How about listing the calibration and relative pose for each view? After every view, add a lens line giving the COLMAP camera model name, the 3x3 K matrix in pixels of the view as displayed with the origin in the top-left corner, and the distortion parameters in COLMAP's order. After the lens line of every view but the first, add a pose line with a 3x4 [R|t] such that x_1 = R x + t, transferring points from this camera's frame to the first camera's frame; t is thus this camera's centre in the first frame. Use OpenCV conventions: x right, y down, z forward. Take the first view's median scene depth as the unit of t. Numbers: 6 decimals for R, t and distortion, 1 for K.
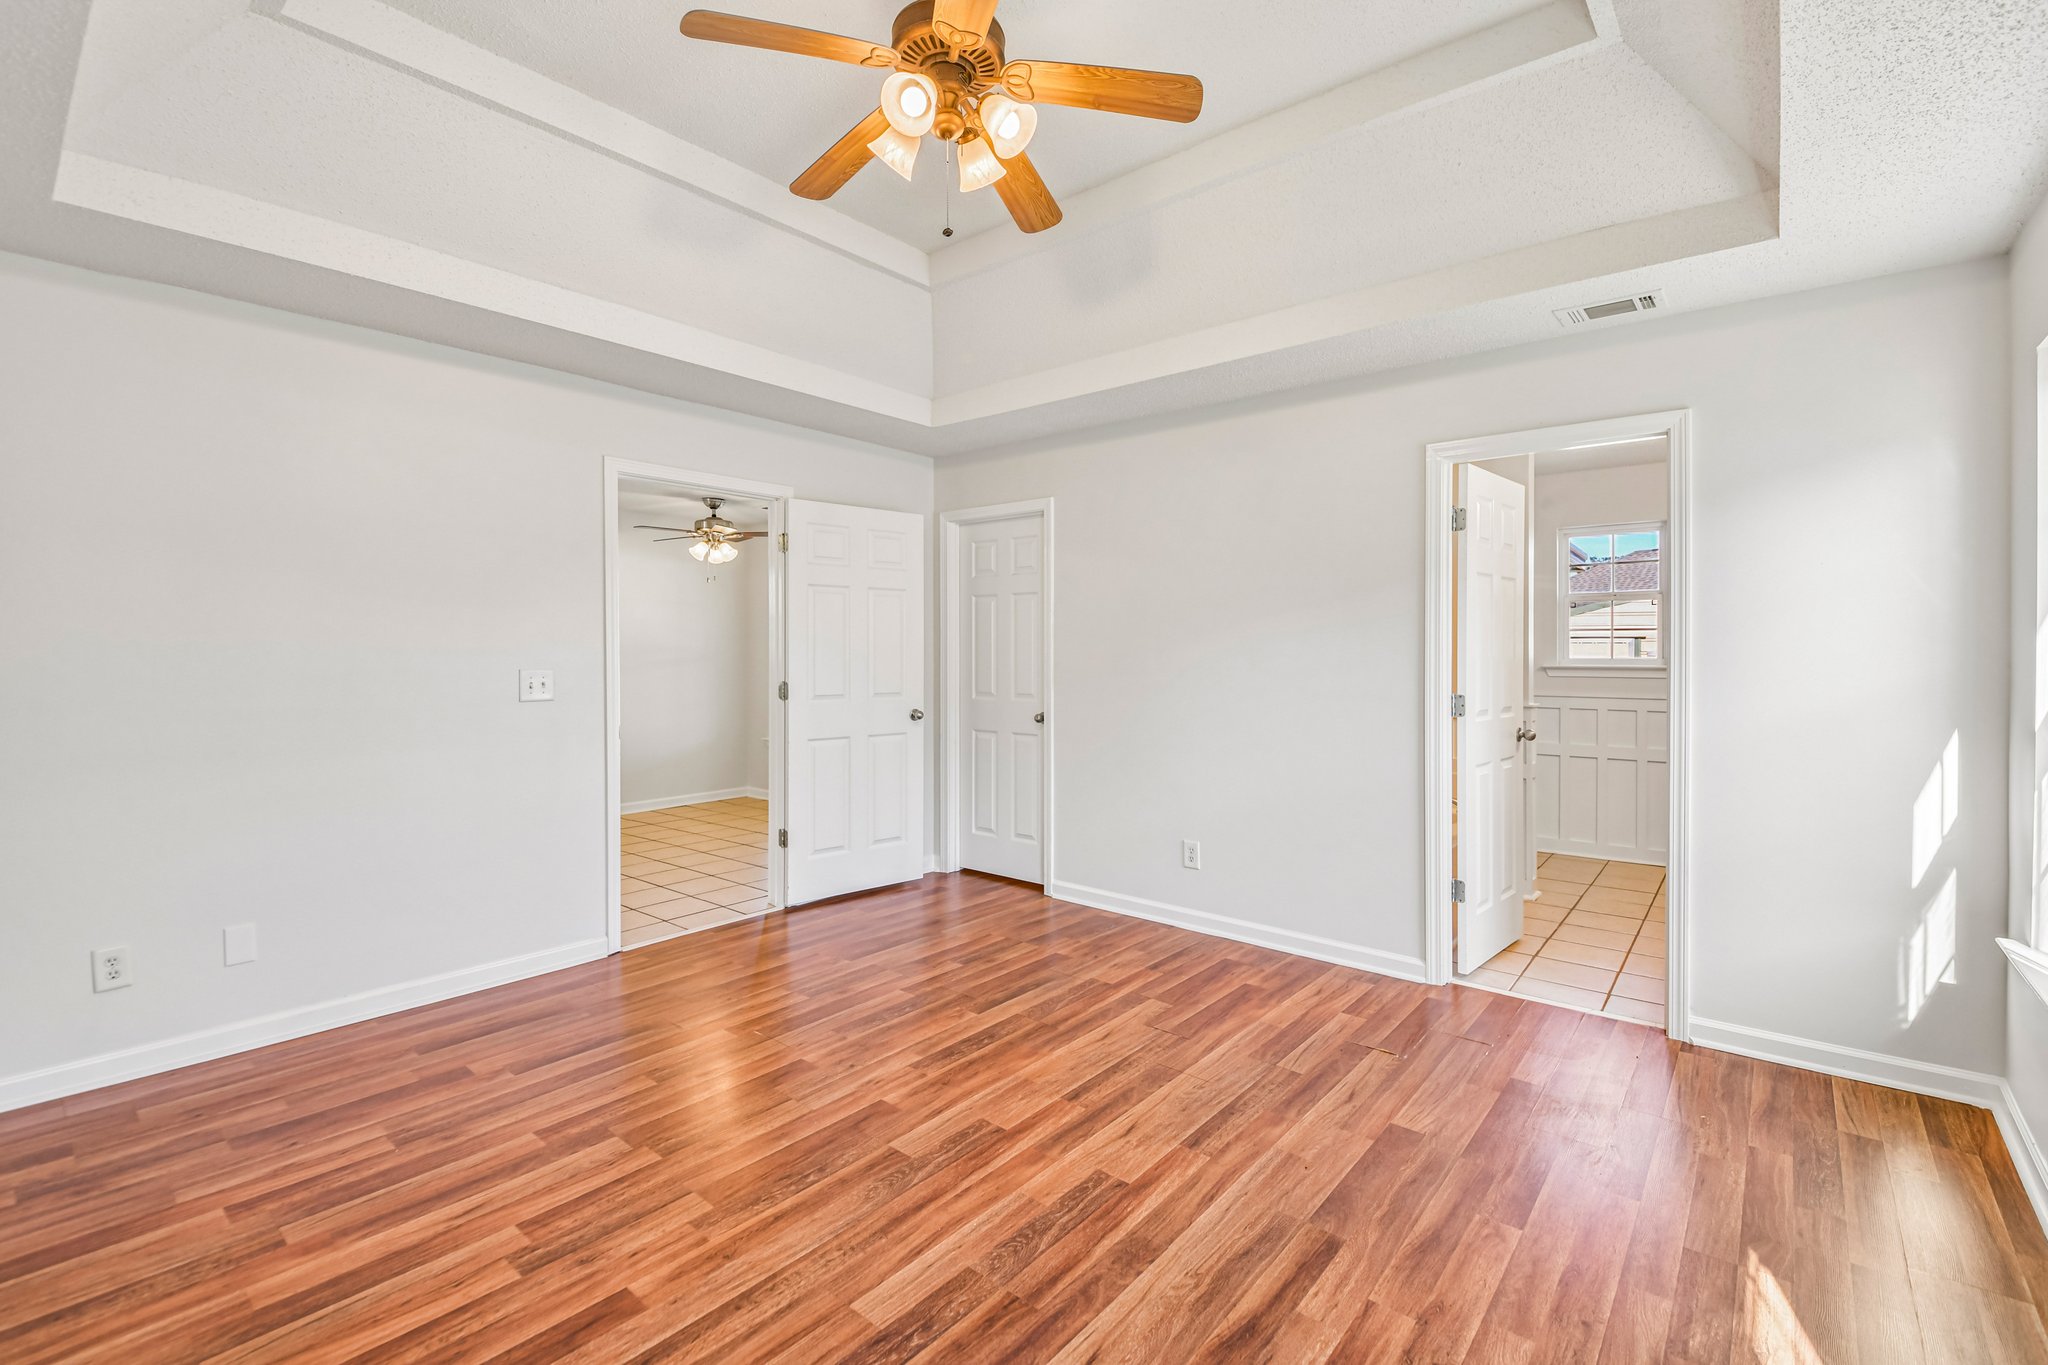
lens RADIAL K [[900.3, 0, 1033.2], [0, 900.3, 661.9], [0, 0, 1]] dist [0.045849, -0.025632]
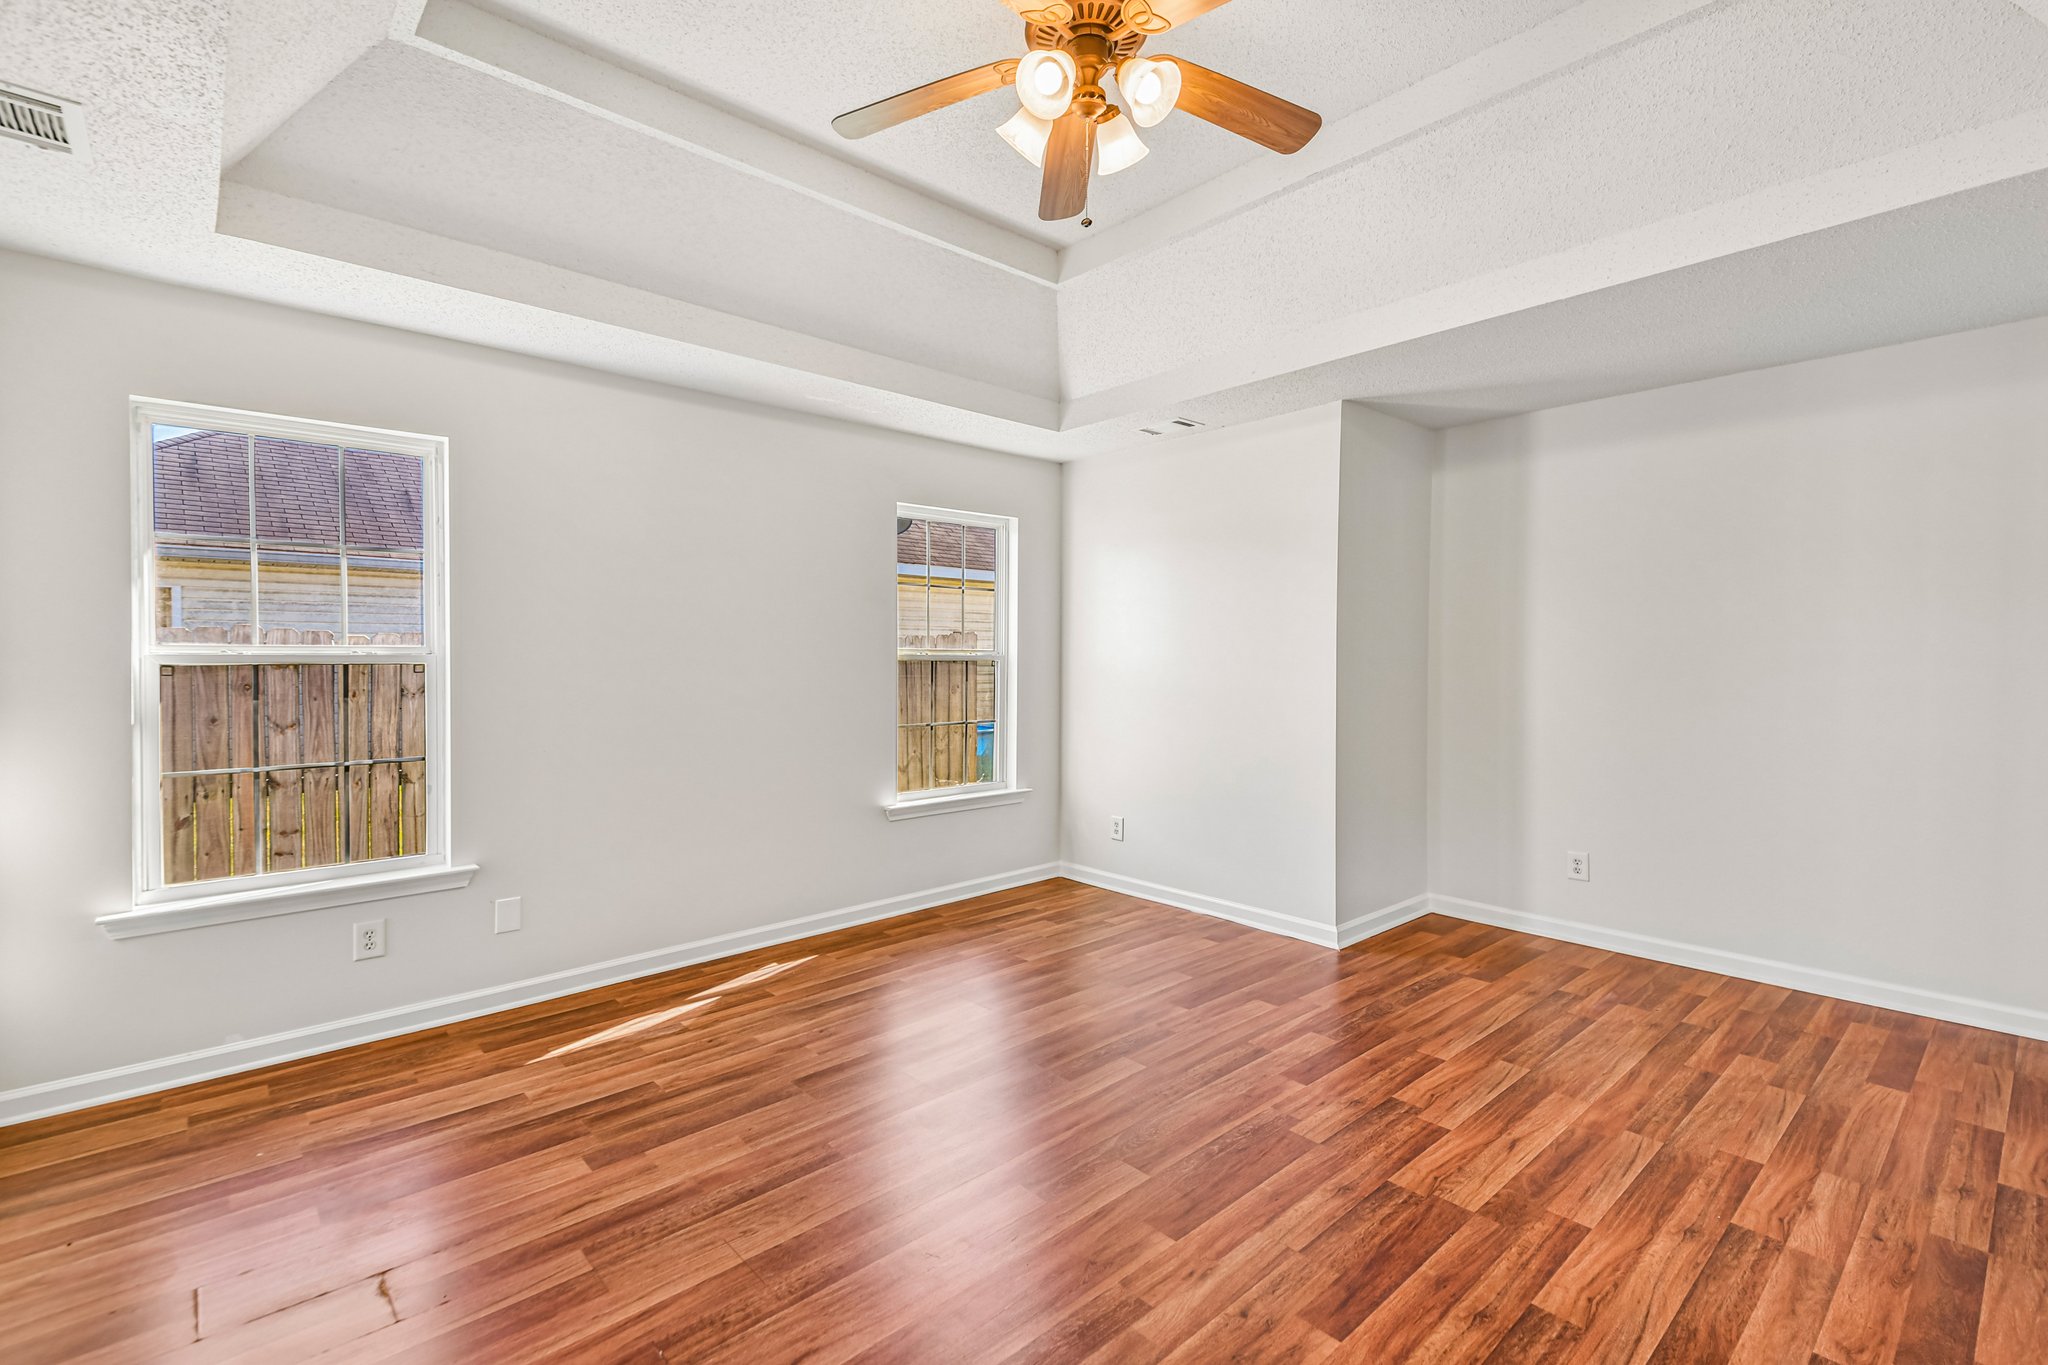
lens RADIAL K [[900.3, 0, 1033.2], [0, 900.3, 661.9], [0, 0, 1]] dist [0.045849, -0.025632]
pose [[-0.989672, 0.000140, 0.143347, -0.179158], [0.003081, 0.999789, 0.020293, -0.012216], [-0.143314, 0.020525, -0.989464, 1.978663]]
